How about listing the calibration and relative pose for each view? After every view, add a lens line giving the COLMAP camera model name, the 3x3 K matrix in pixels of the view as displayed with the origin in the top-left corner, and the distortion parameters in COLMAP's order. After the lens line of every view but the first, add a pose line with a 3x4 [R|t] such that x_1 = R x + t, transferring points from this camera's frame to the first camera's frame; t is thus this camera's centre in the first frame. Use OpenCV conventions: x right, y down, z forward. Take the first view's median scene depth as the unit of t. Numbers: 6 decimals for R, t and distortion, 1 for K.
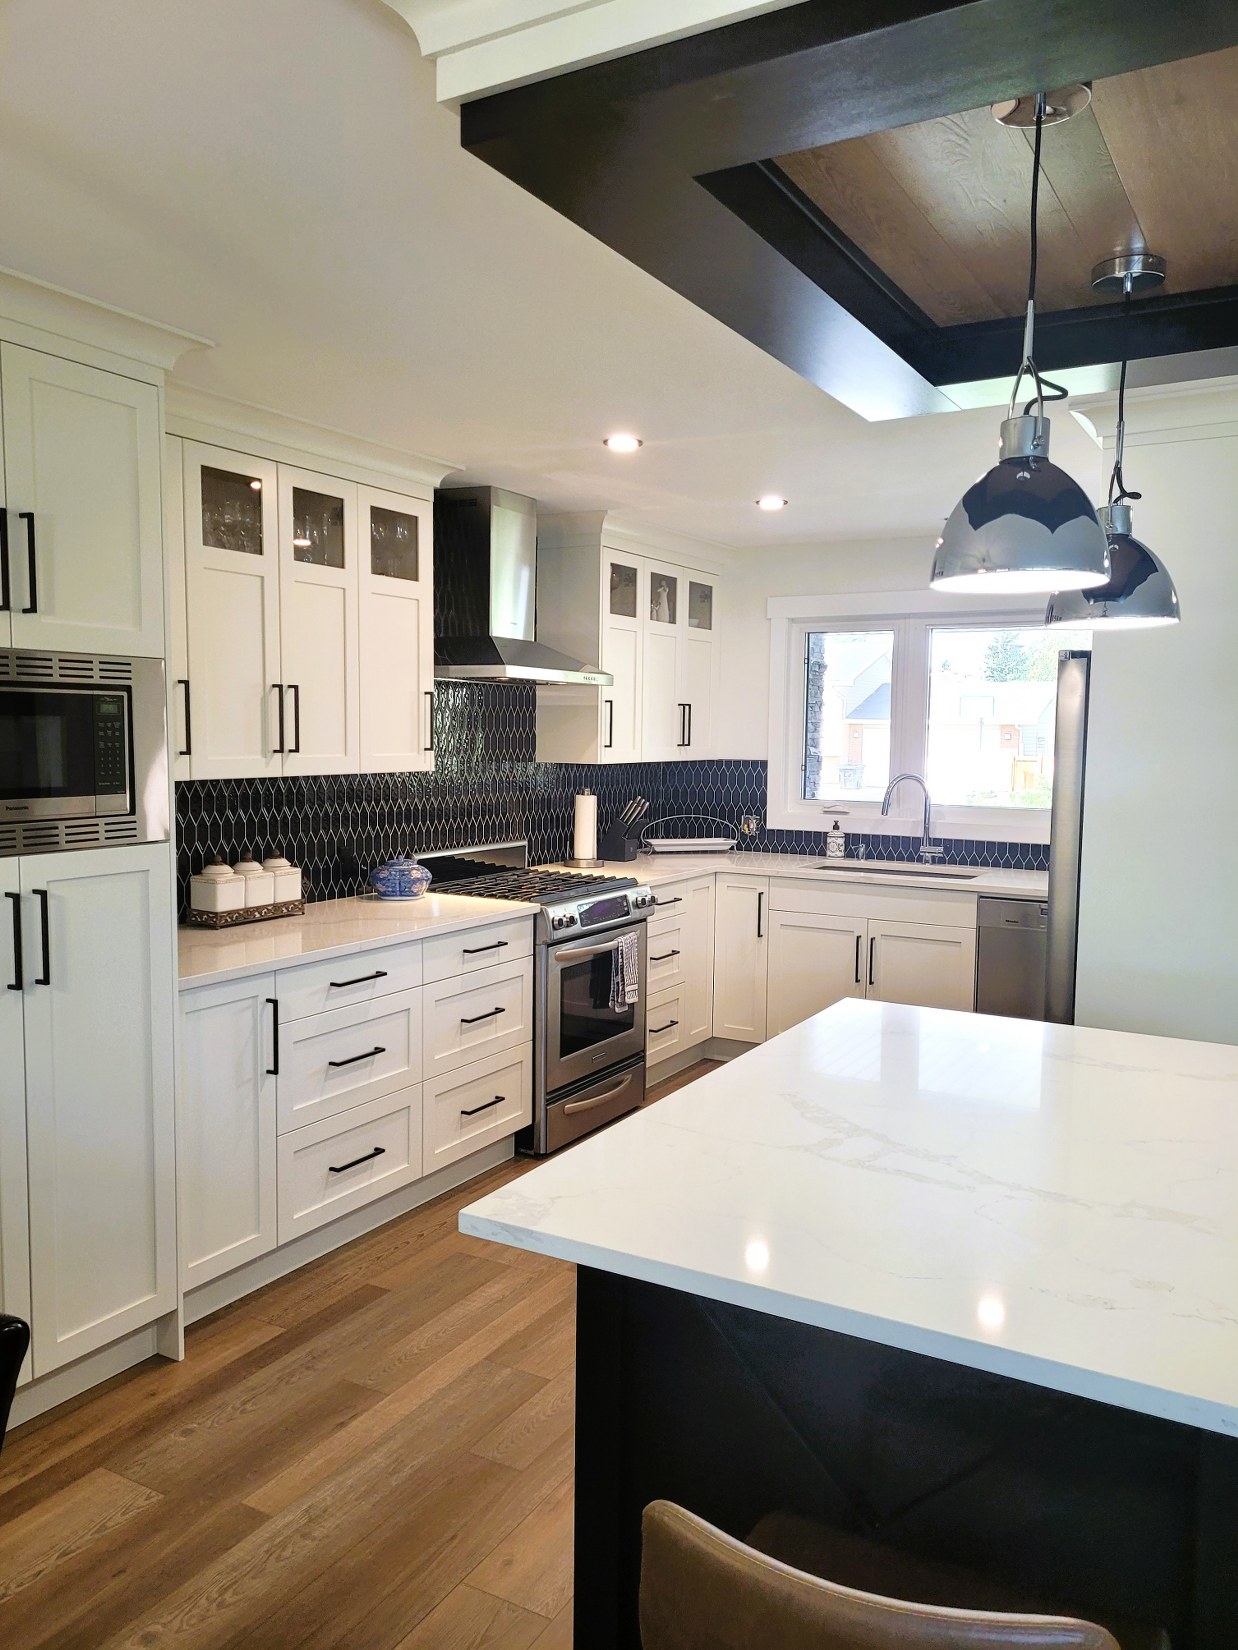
lens RADIAL K [[1248.8, 0, 615.0], [0, 1248.8, 835.3], [0, 0, 1]] dist [0.051489, -0.027384]
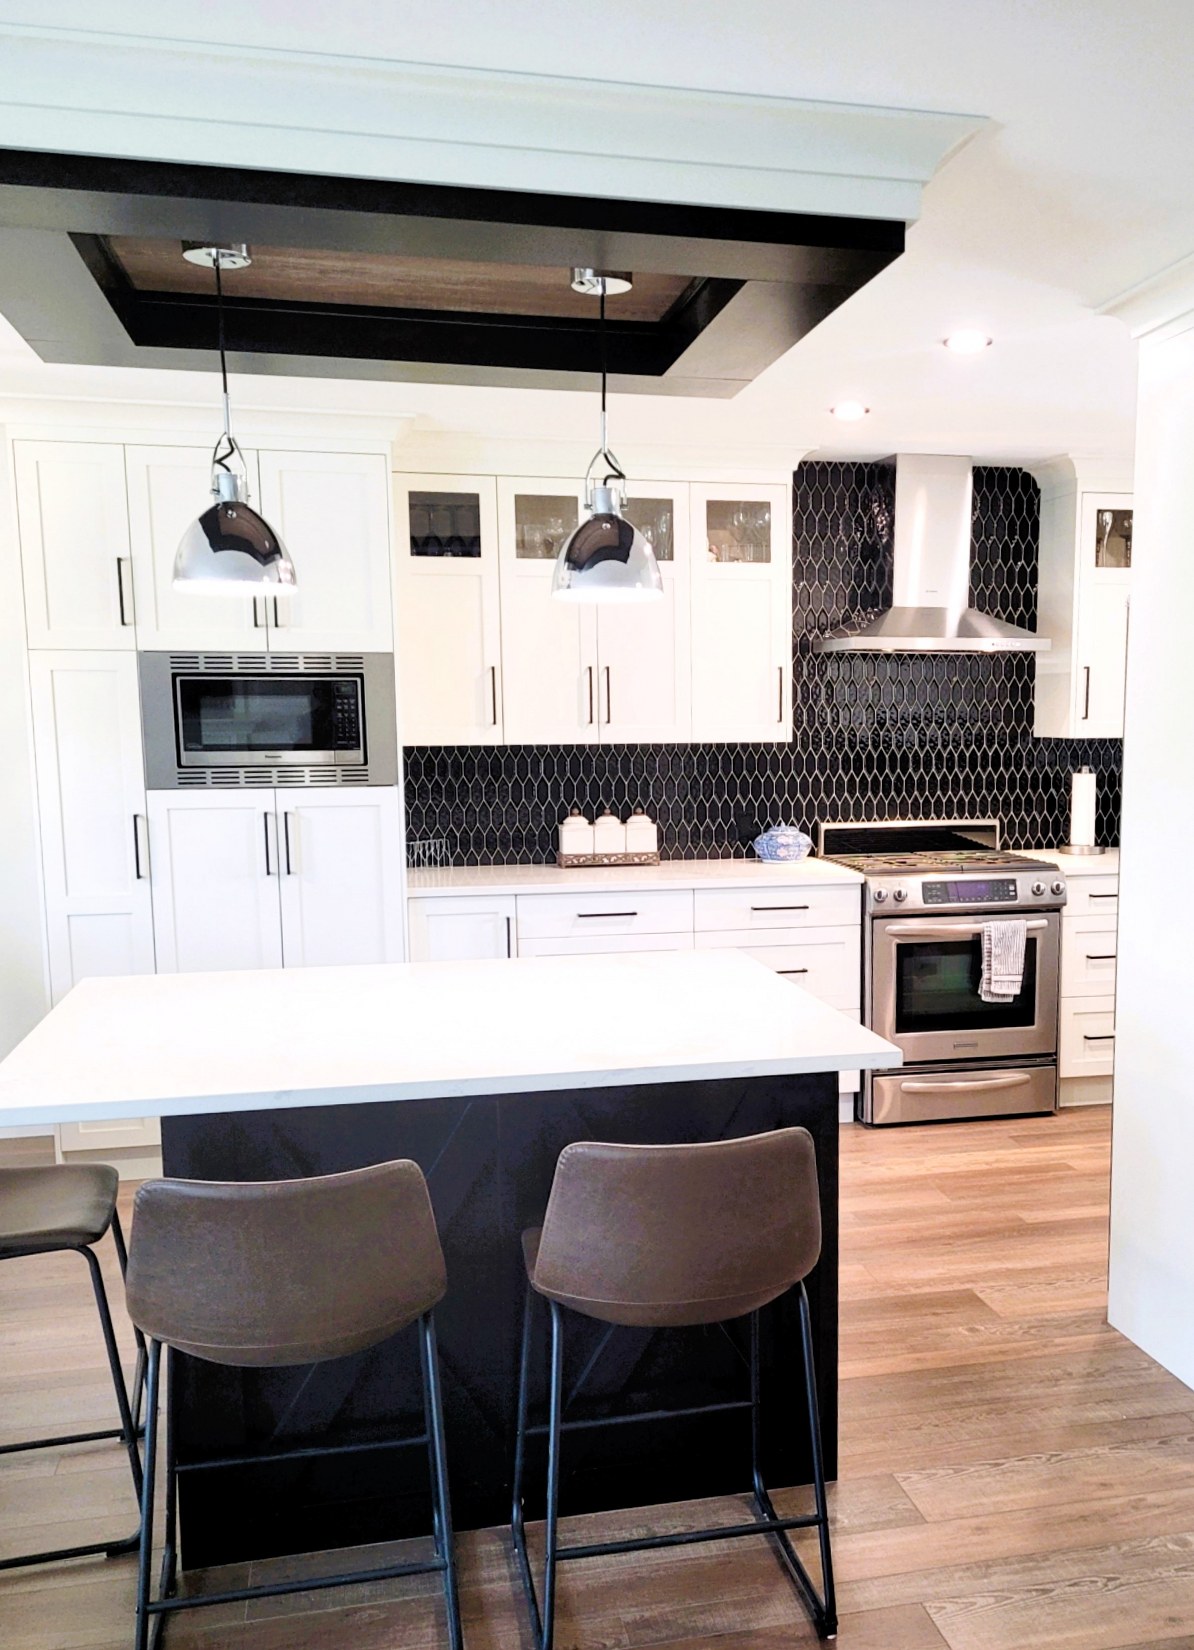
lens RADIAL K [[1522.0, 0, 720.4], [0, 1522.0, 919.9], [0, 0, 1]] dist [0.039792, 0.000000]
pose [[0.683387, 0.086308, -0.724937, 0.751887], [-0.050743, 0.996201, 0.070768, 0.009997], [0.728291, -0.011577, 0.685170, 0.073013]]
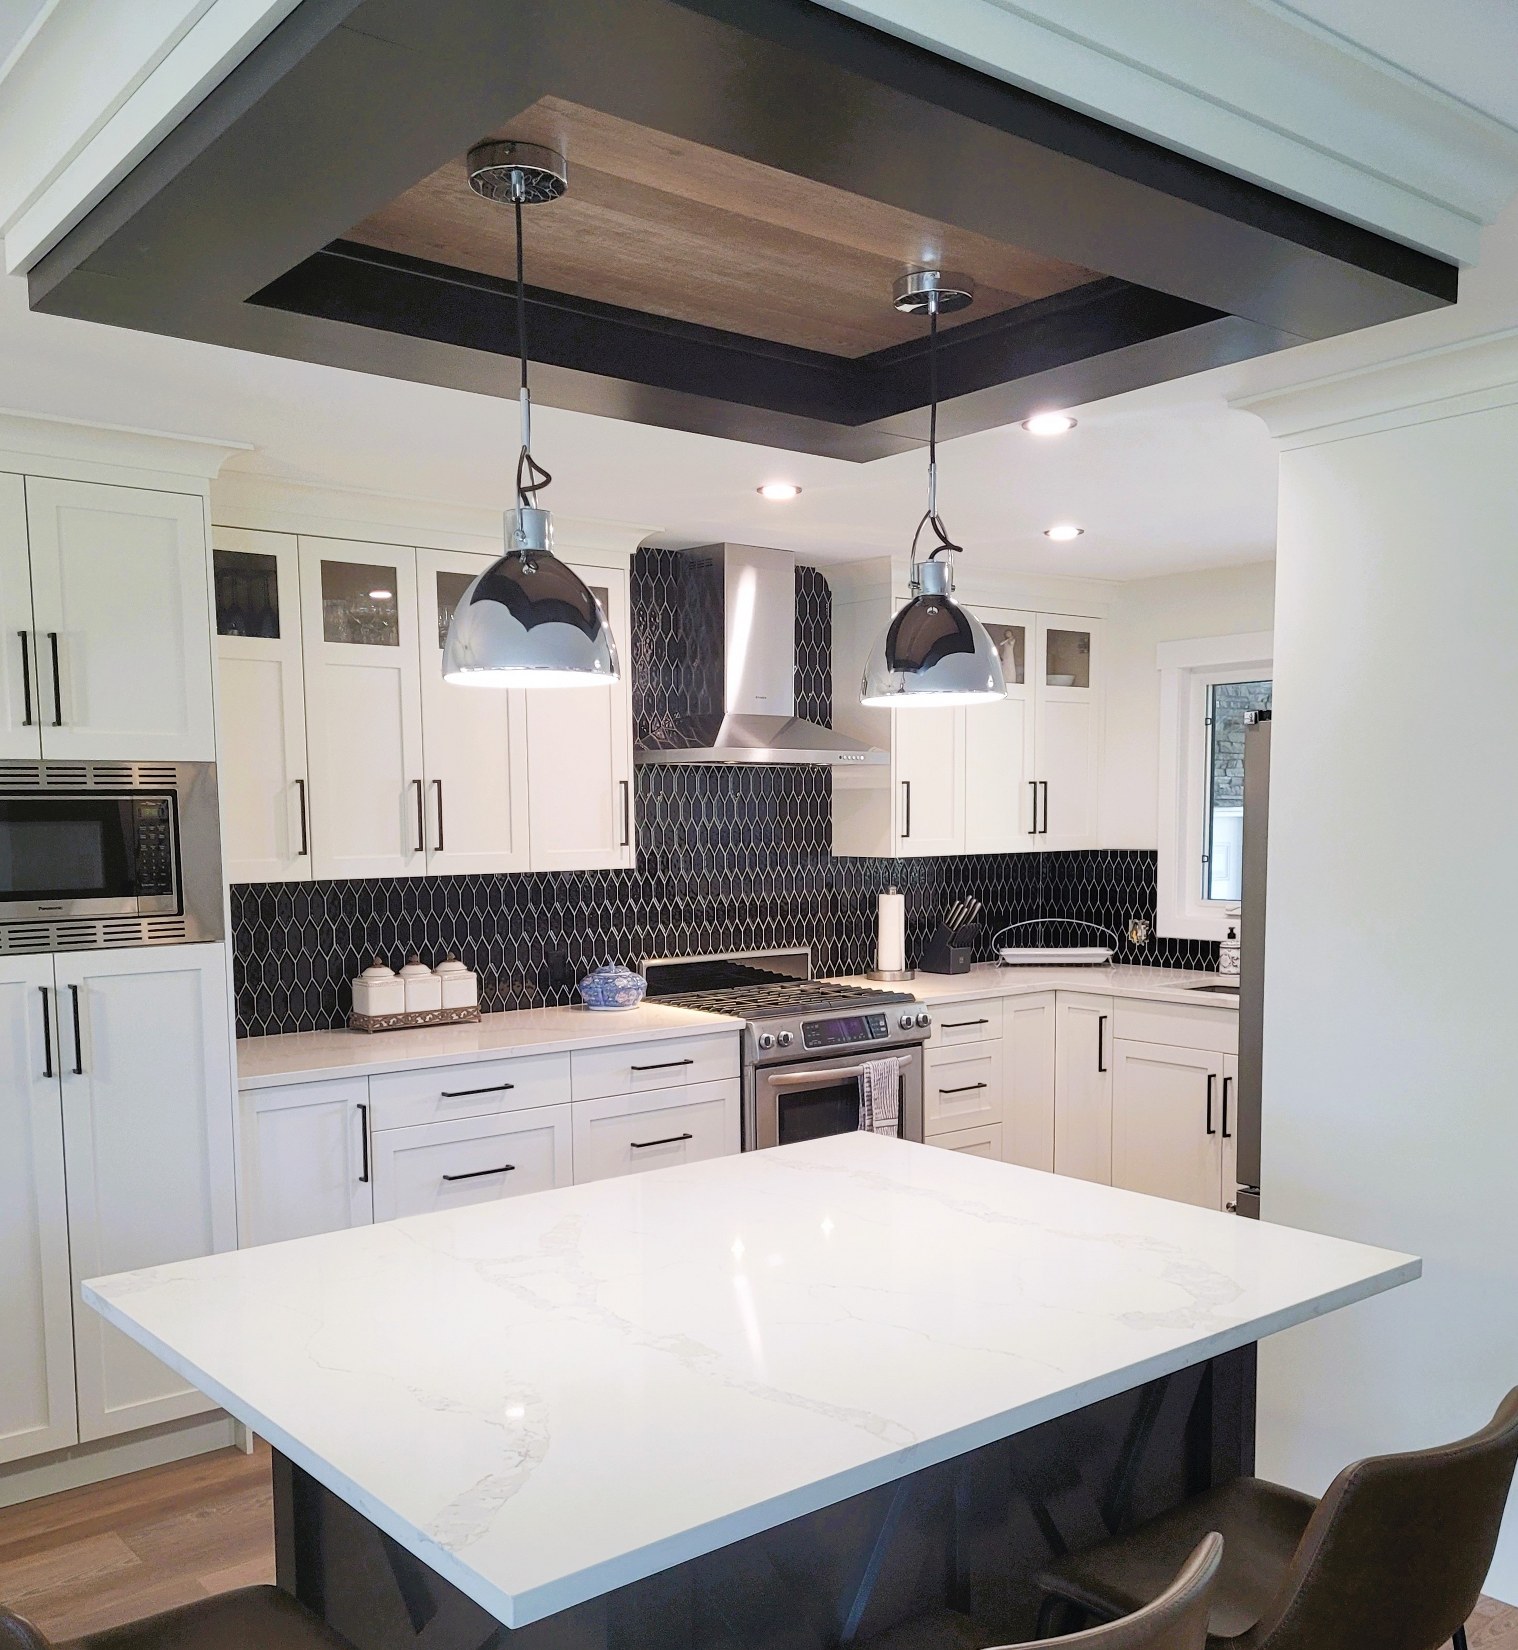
lens RADIAL K [[1567.4, 0, 756.0], [0, 1567.4, 957.3], [0, 0, 1]] dist [0.038048, 0.000000]
pose [[0.932492, 0.014171, -0.360913, 0.341839], [-0.010909, 0.999879, 0.011073, -0.000706], [0.361026, -0.006388, 0.932534, -0.022279]]
